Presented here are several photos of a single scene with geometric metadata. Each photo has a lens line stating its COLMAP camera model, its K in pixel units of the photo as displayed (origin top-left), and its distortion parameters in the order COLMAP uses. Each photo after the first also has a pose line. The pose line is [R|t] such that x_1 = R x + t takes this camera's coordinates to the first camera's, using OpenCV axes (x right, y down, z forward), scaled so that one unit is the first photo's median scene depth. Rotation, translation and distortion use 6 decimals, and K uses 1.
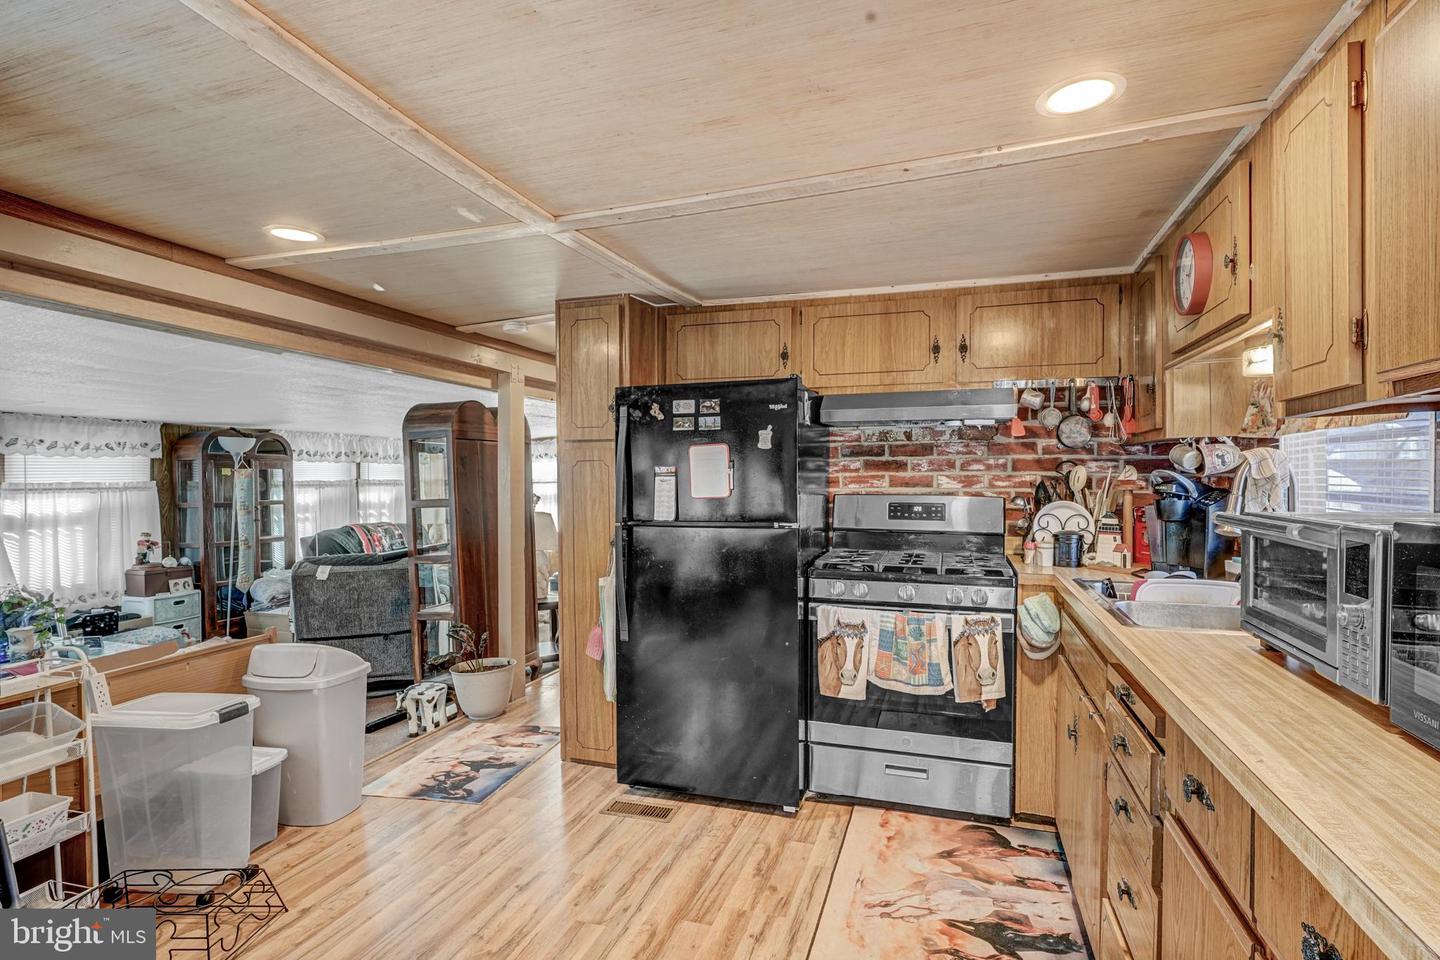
lens RADIAL K [[700.3, 0, 720.0], [0, 700.3, 480.0], [0, 0, 1]] dist [-0.004315, -0.000072]
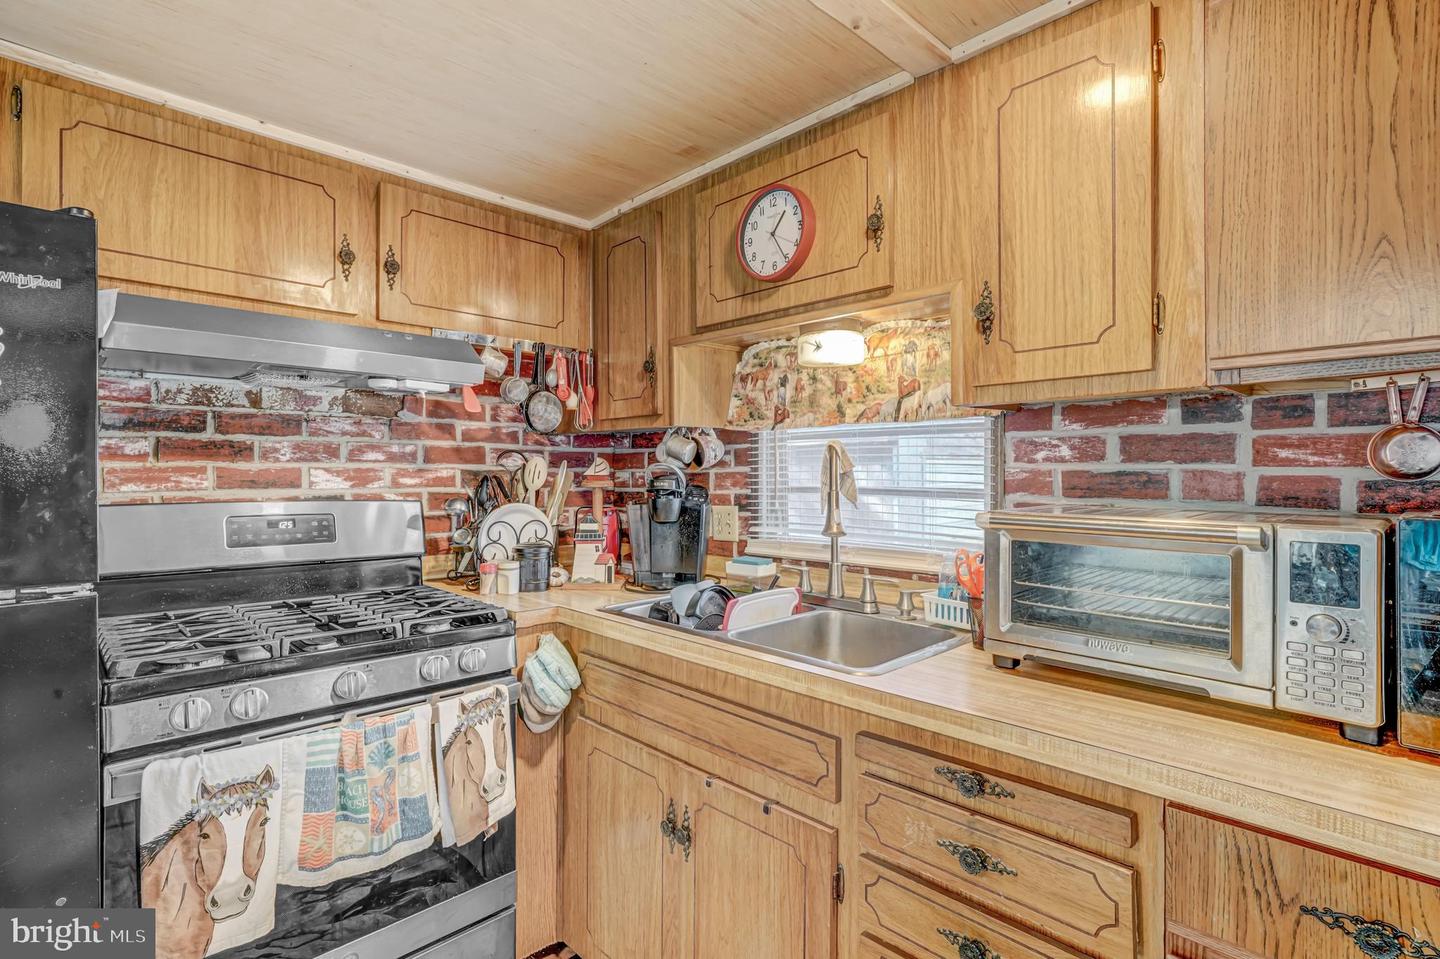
lens RADIAL K [[688.7, 0, 719.1], [0, 688.7, 471.0], [0, 0, 1]] dist [-0.001144, 0.000337]
pose [[0.455448, 0.005687, 0.890244, -0.074627], [0.002161, 0.999970, -0.007493, 0.001270], [-0.890260, 0.005336, 0.455422, 0.485054]]
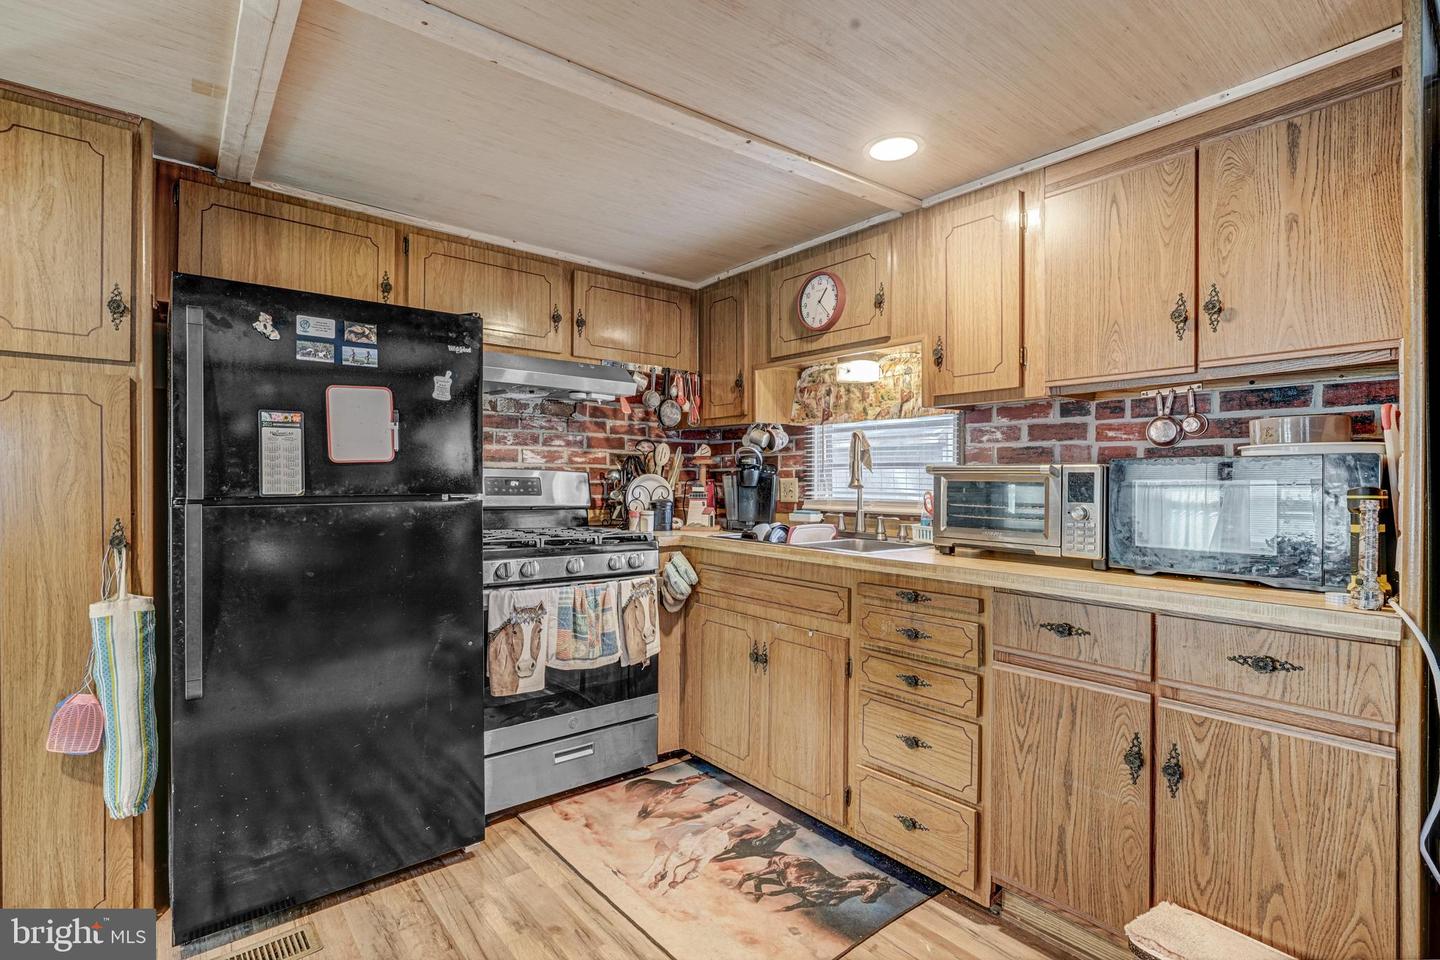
lens RADIAL K [[688.7, 0, 719.1], [0, 688.7, 471.5], [0, 0, 1]] dist [-0.001144, 0.000337]
pose [[0.537971, 0.016692, 0.842798, -0.406879], [-0.004802, 0.999848, -0.016738, 0.045505], [-0.842950, 0.004958, 0.537969, 0.315193]]
